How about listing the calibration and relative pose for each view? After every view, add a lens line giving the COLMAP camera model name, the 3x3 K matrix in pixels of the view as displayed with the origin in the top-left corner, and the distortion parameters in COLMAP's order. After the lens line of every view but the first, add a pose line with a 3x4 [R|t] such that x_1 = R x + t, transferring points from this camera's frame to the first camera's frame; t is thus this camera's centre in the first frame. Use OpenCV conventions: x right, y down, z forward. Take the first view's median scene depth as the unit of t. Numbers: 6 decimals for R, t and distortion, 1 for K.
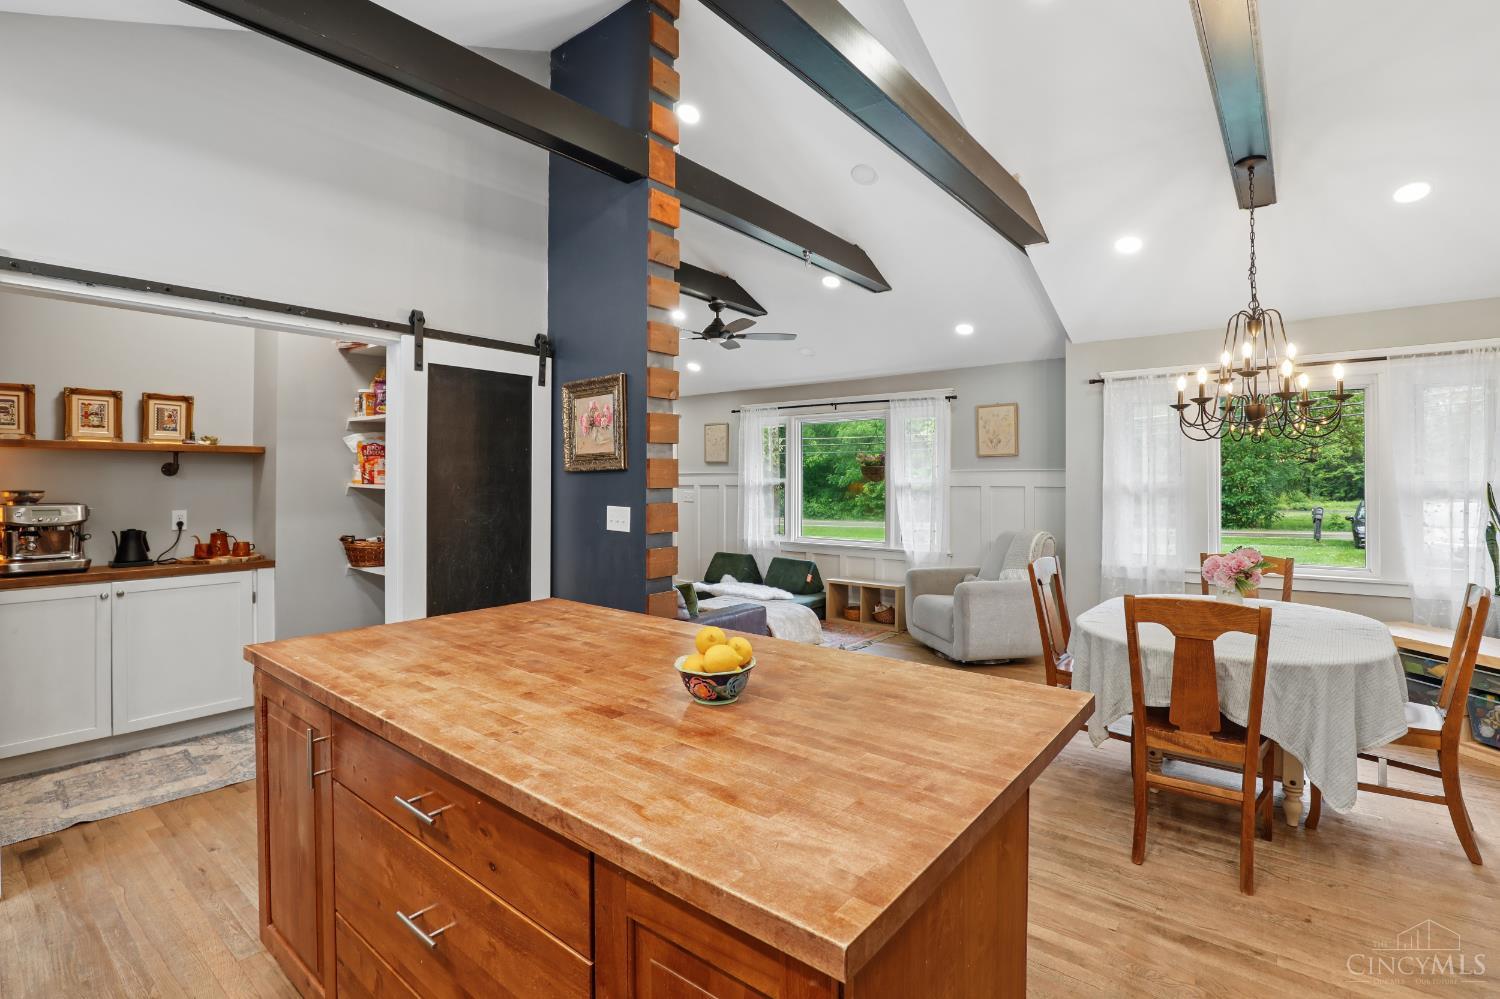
lens RADIAL K [[694.3, 0, 742.0], [0, 694.3, 478.2], [0, 0, 1]] dist [-0.032830, 0.004886]
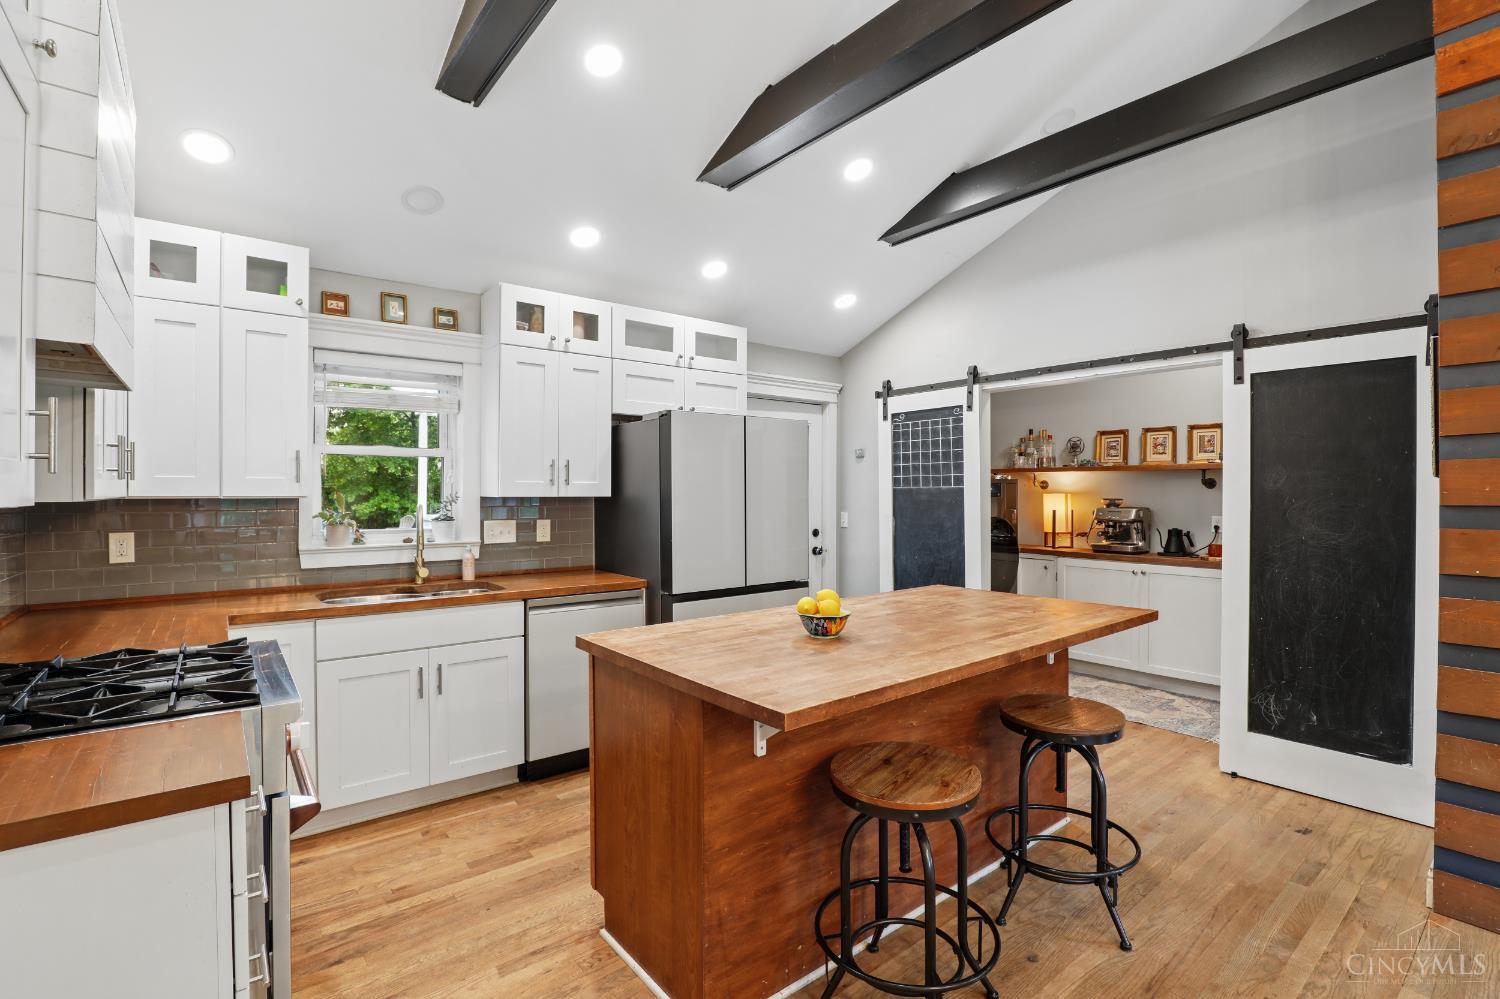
lens RADIAL K [[694.3, 0, 757.4], [0, 694.3, 489.1], [0, 0, 1]] dist [-0.032830, 0.004886]
pose [[-0.207446, -0.001455, -0.978245, 0.370985], [0.002267, 0.999995, -0.001968, -0.000827], [0.978244, -0.002626, -0.207442, 0.291522]]
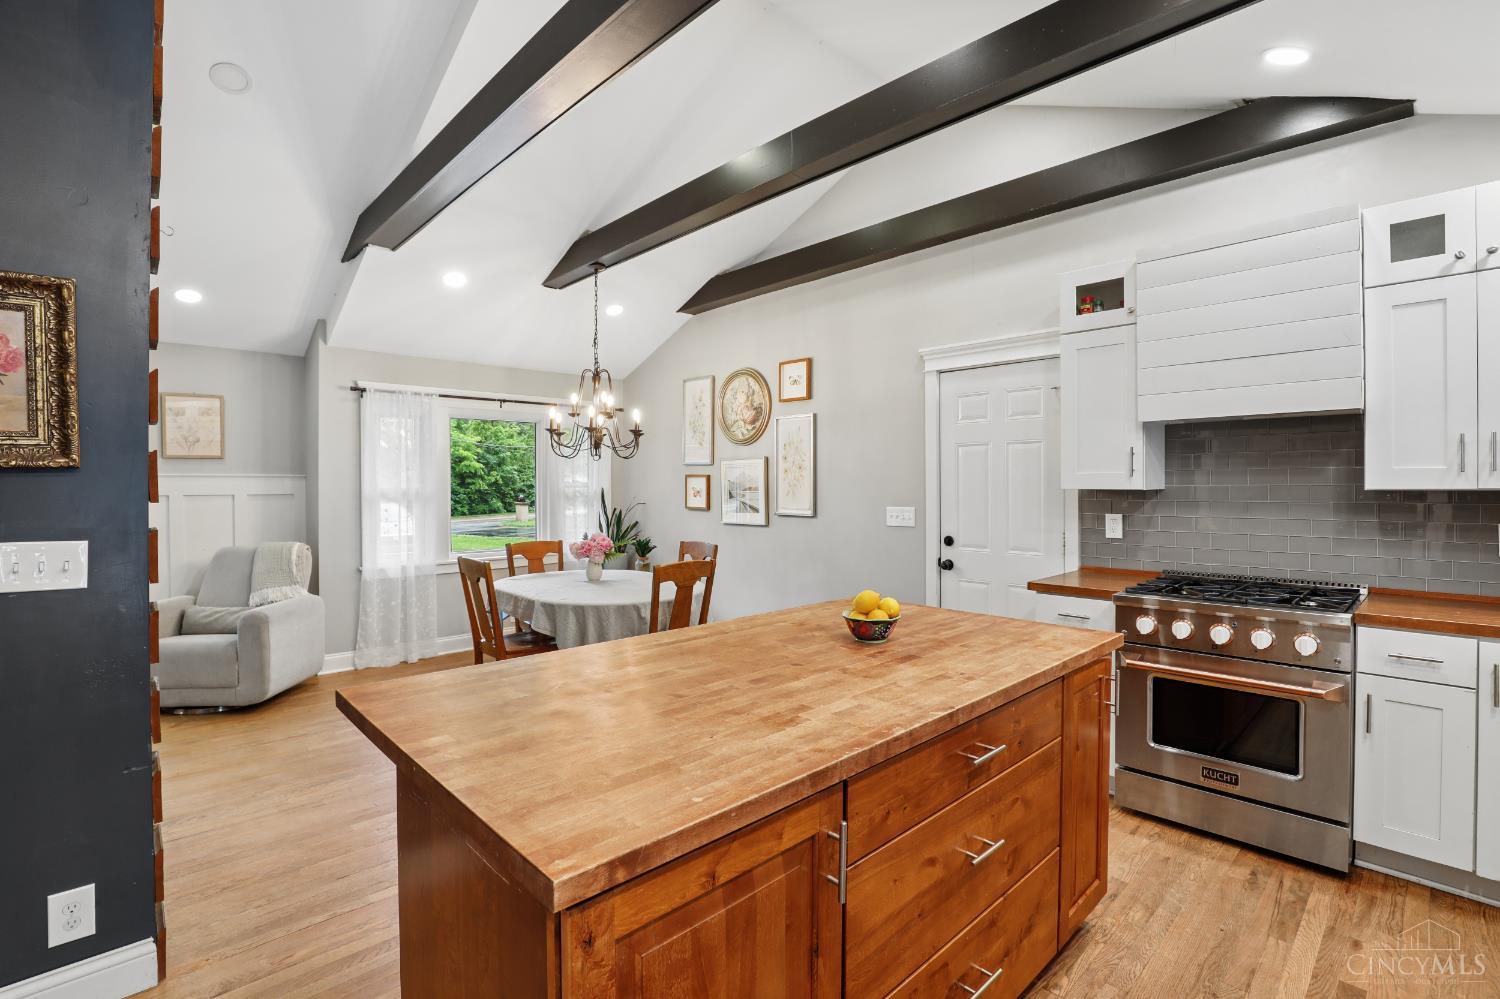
lens RADIAL K [[694.3, 0, 752.6], [0, 694.3, 491.6], [0, 0, 1]] dist [-0.032830, 0.004886]
pose [[0.120175, -0.009347, 0.992709, -0.365493], [-0.000182, 0.999955, 0.009438, 0.000064], [-0.992753, -0.001315, 0.120168, 0.265698]]
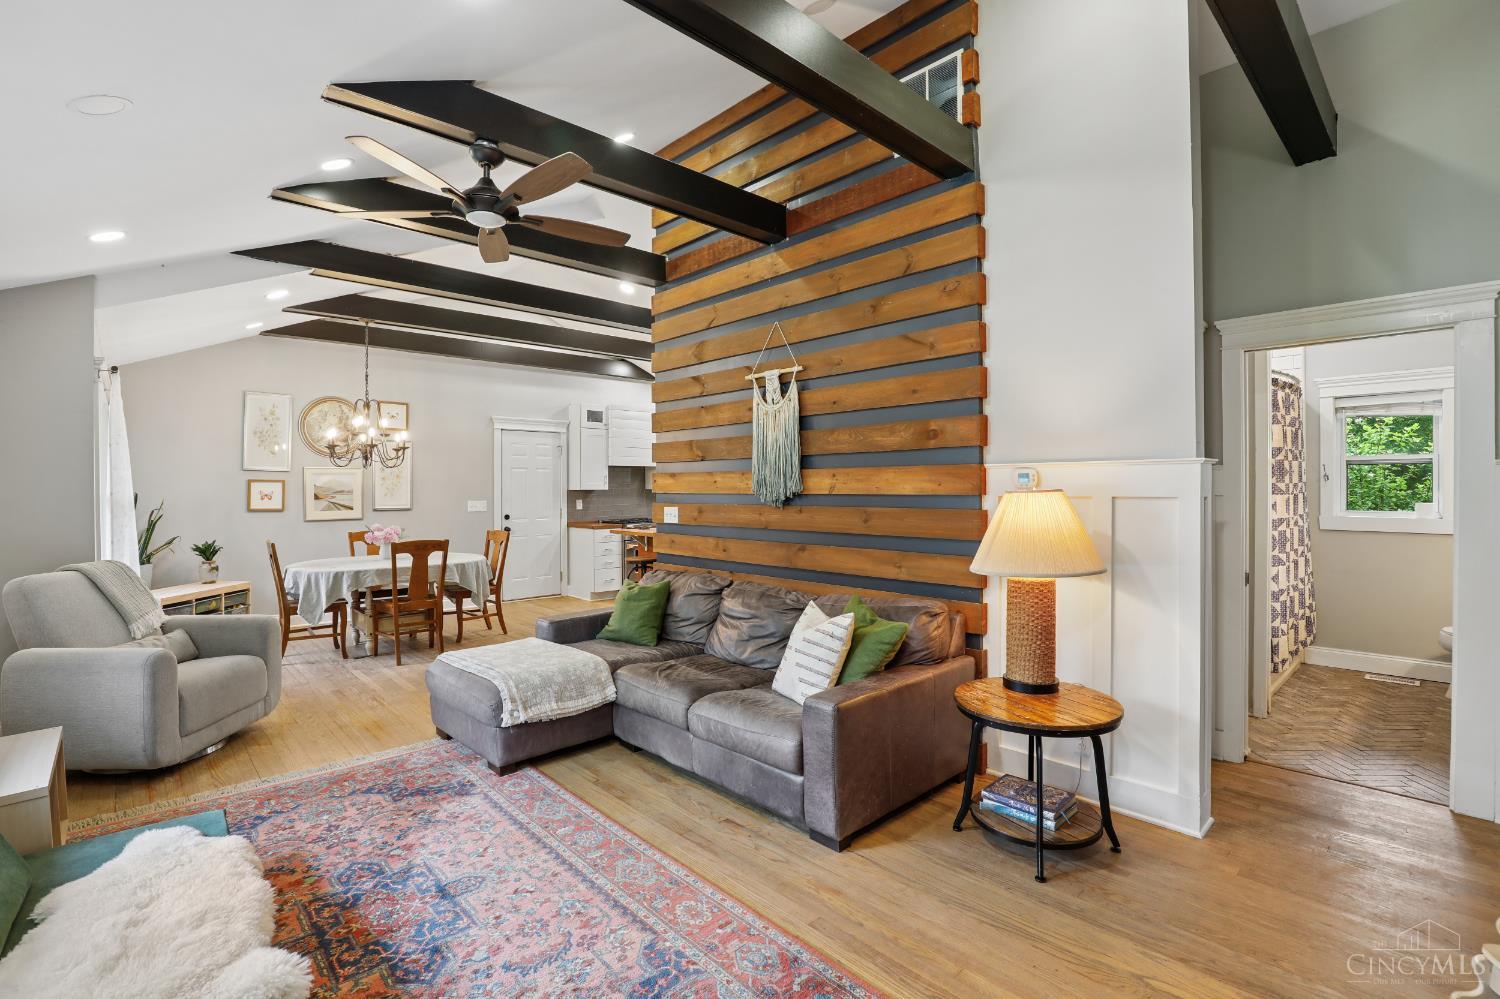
lens RADIAL K [[694.3, 0, 747.7], [0, 694.3, 493.3], [0, 0, 1]] dist [-0.032830, 0.004886]
pose [[-0.990520, 0.003338, 0.137326, -0.299925], [0.004070, 0.999979, 0.005054, 0.004811], [-0.137307, 0.005565, -0.990513, 1.483174]]
